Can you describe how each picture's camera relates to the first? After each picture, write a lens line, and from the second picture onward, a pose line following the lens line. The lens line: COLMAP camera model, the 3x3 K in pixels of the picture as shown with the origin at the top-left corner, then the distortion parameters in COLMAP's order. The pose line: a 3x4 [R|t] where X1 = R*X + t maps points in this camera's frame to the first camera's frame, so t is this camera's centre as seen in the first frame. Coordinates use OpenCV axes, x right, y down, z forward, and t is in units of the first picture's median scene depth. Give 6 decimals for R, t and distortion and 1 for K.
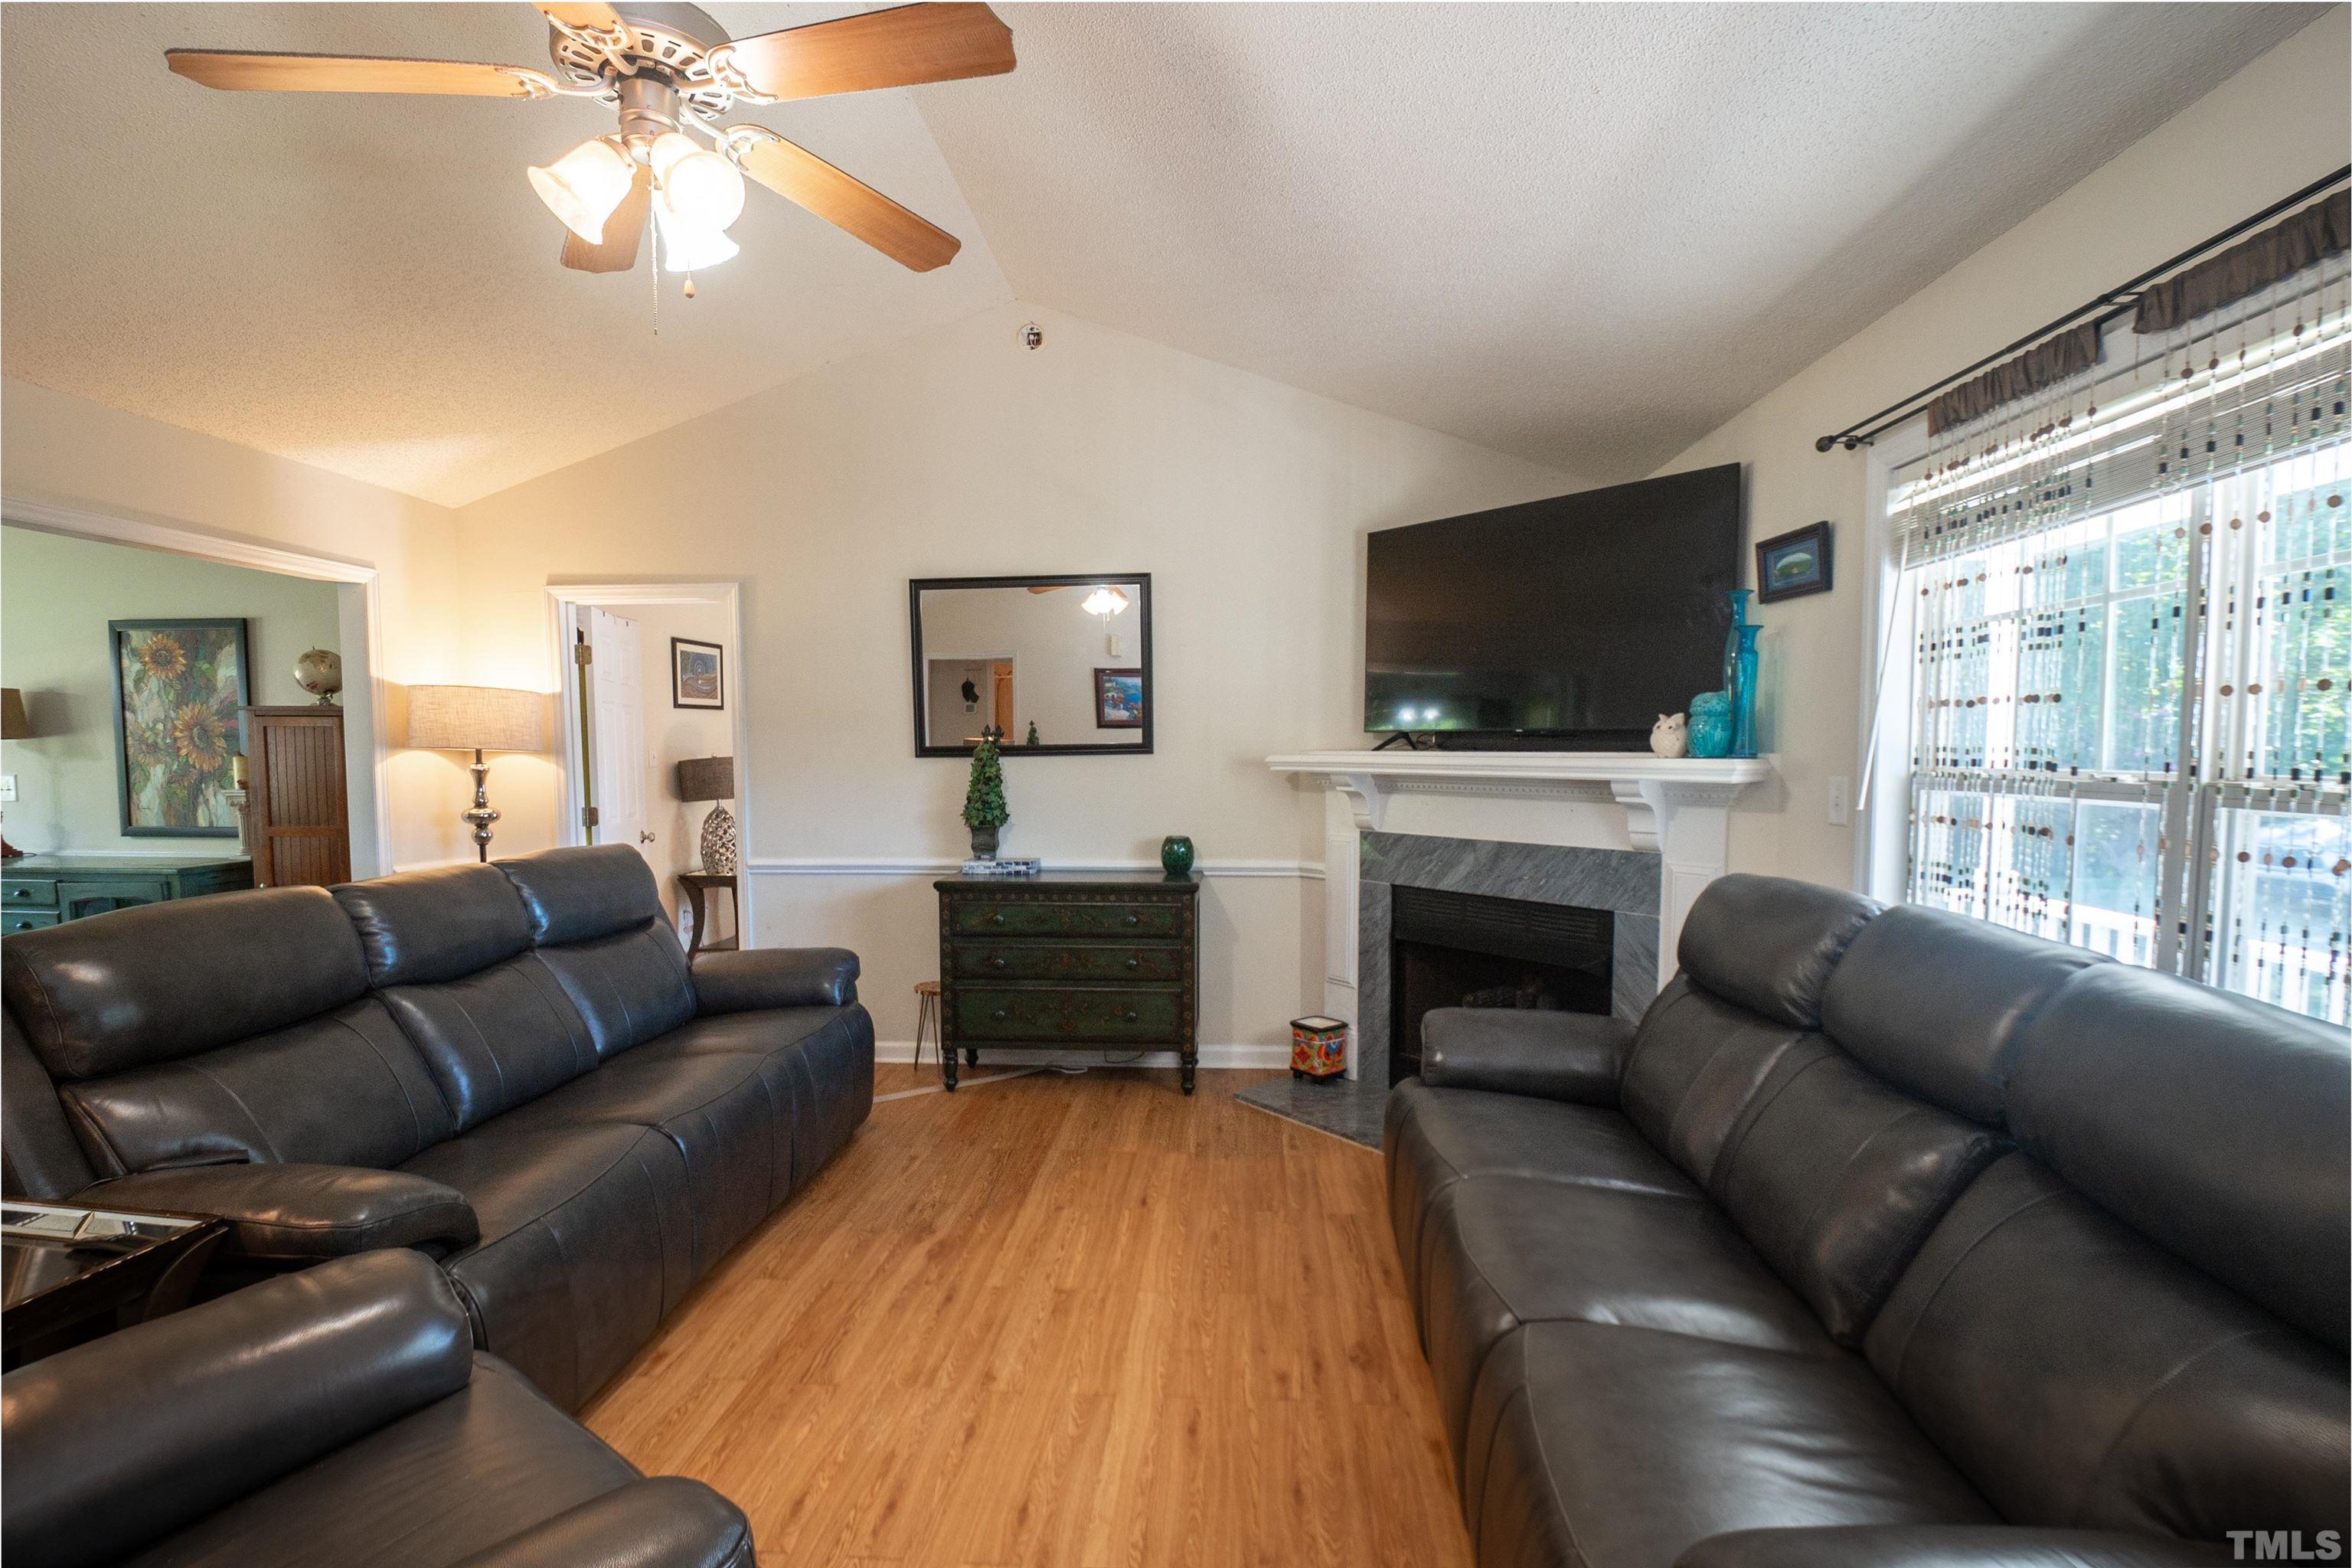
lens RADIAL K [[1032.2, 0, 1188.4], [0, 1032.2, 813.5], [0, 0, 1]] dist [0.007570, -0.006245]
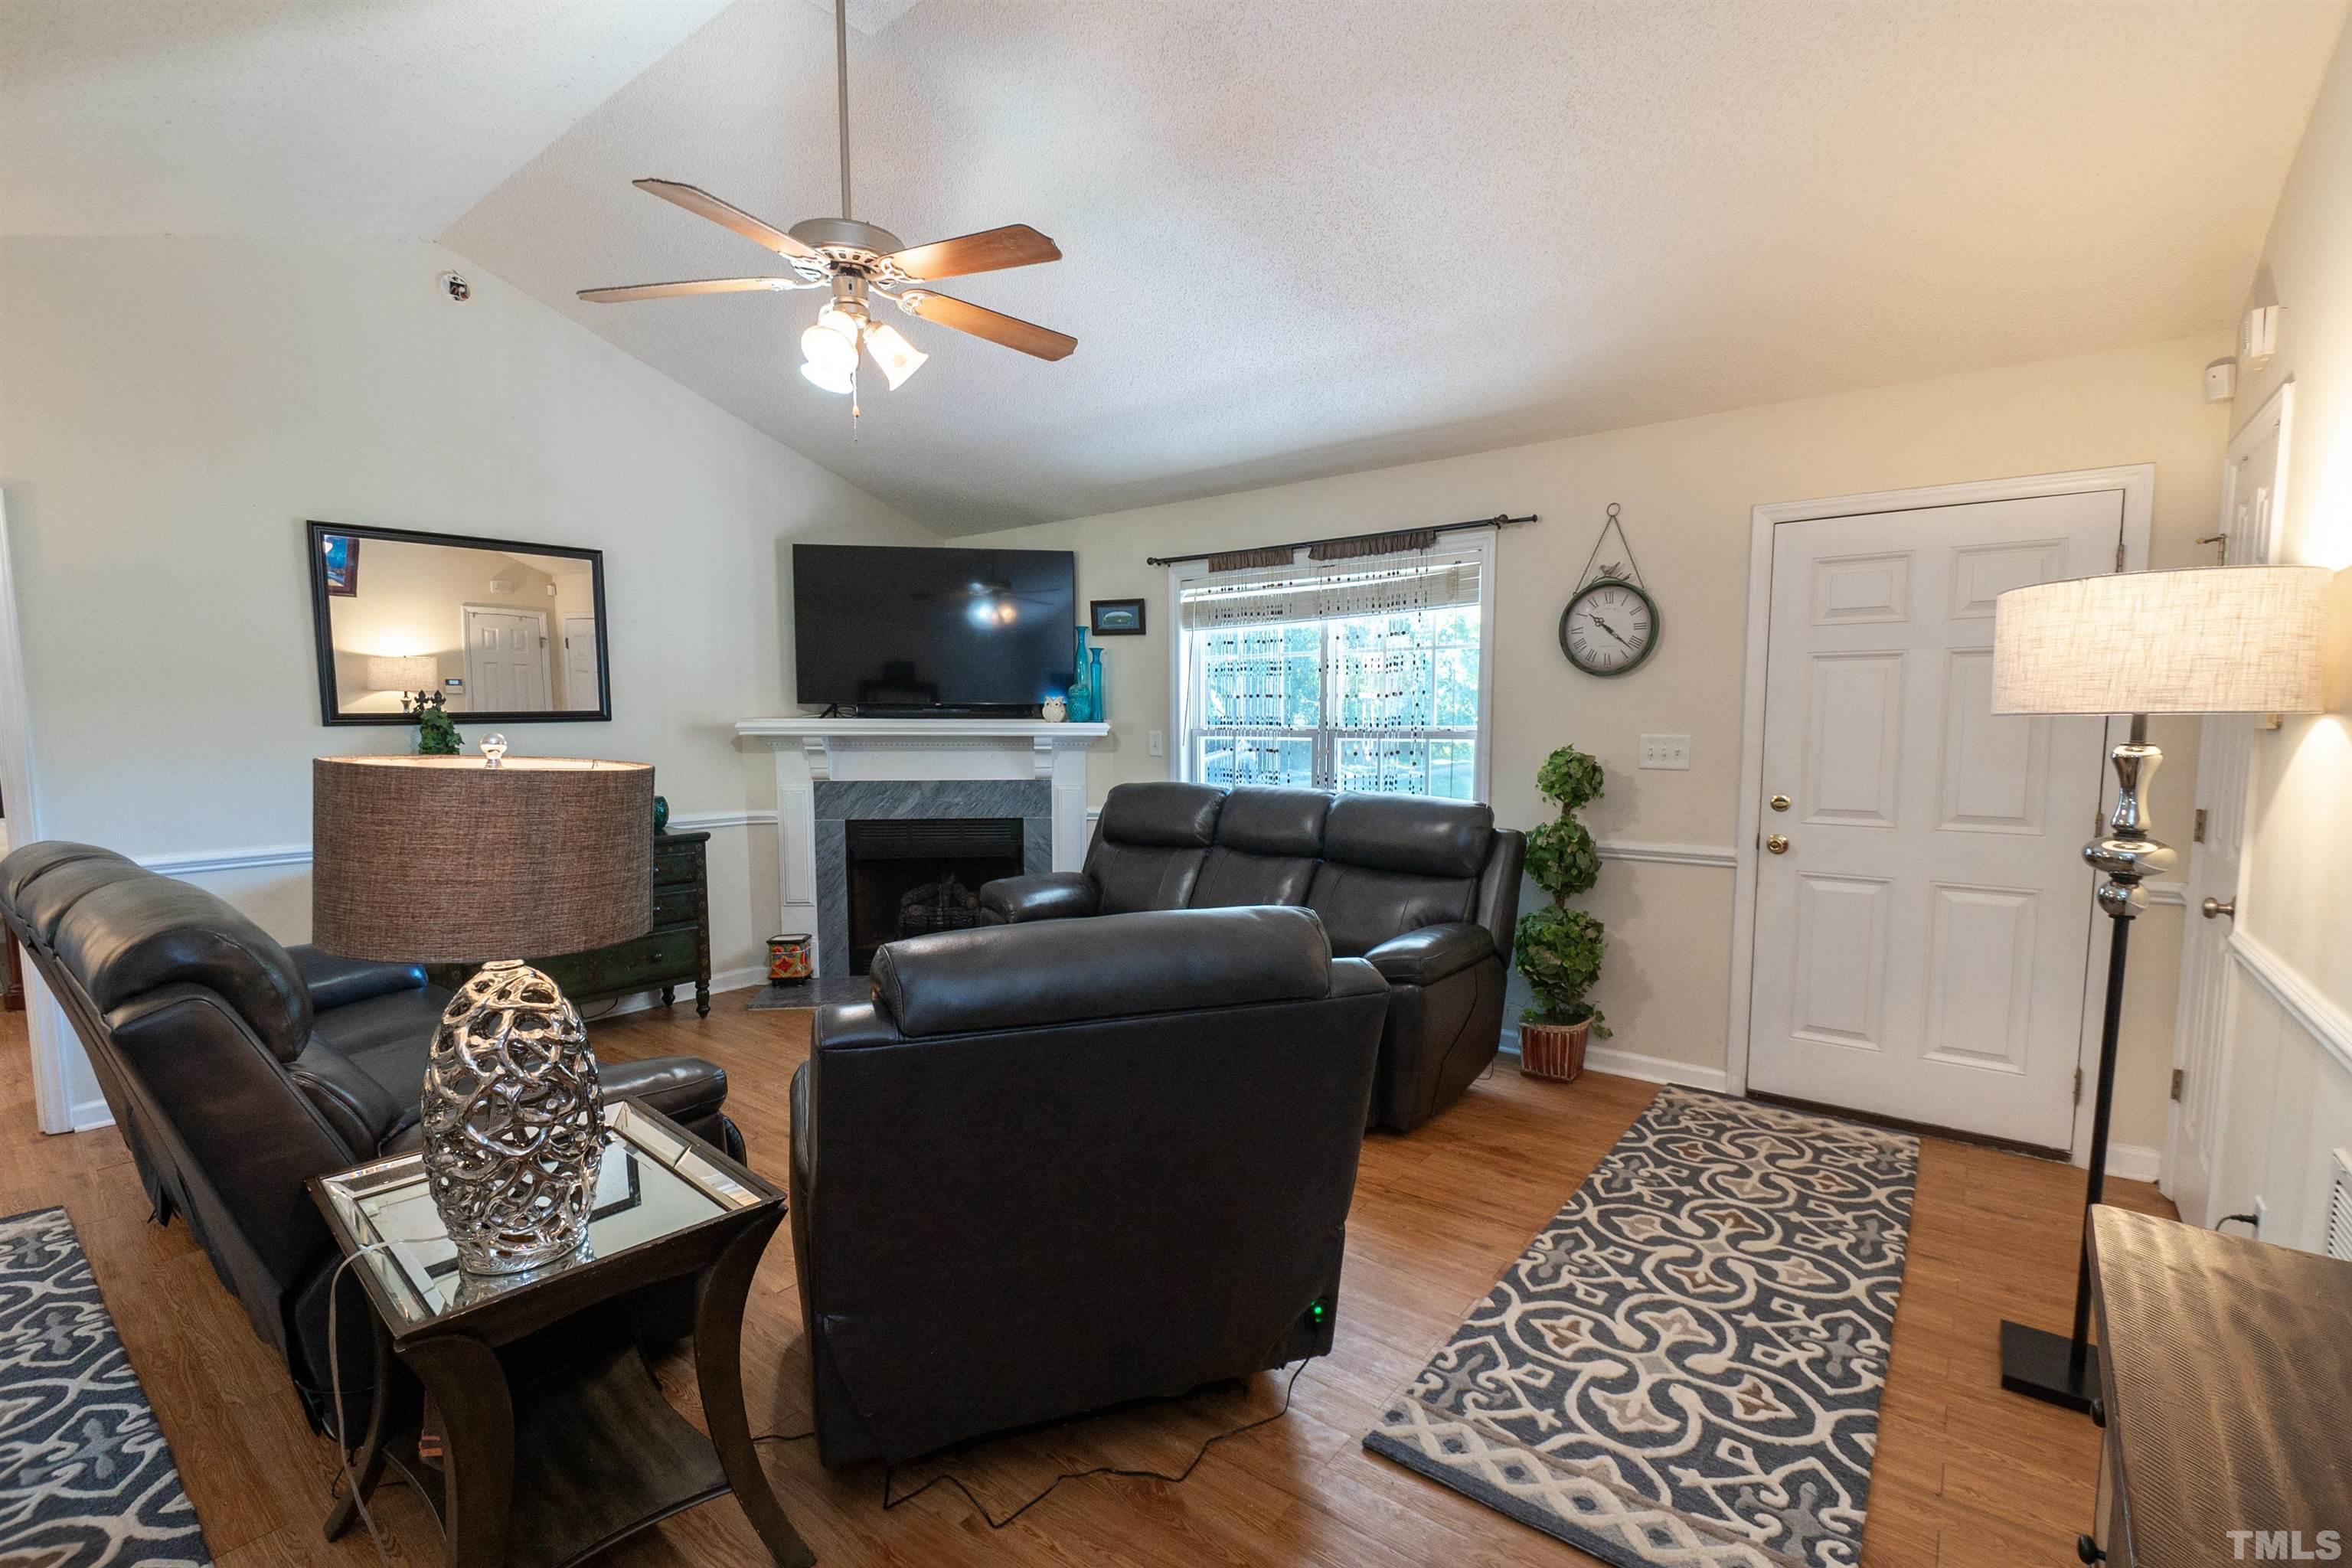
lens RADIAL K [[1032.2, 0, 1188.4], [0, 1032.2, 813.5], [0, 0, 1]] dist [0.007570, -0.006245]
pose [[0.563057, -0.074855, 0.823021, -0.700510], [0.051965, 0.997126, 0.055139, 0.011079], [-0.824783, 0.011722, 0.565328, -0.112509]]
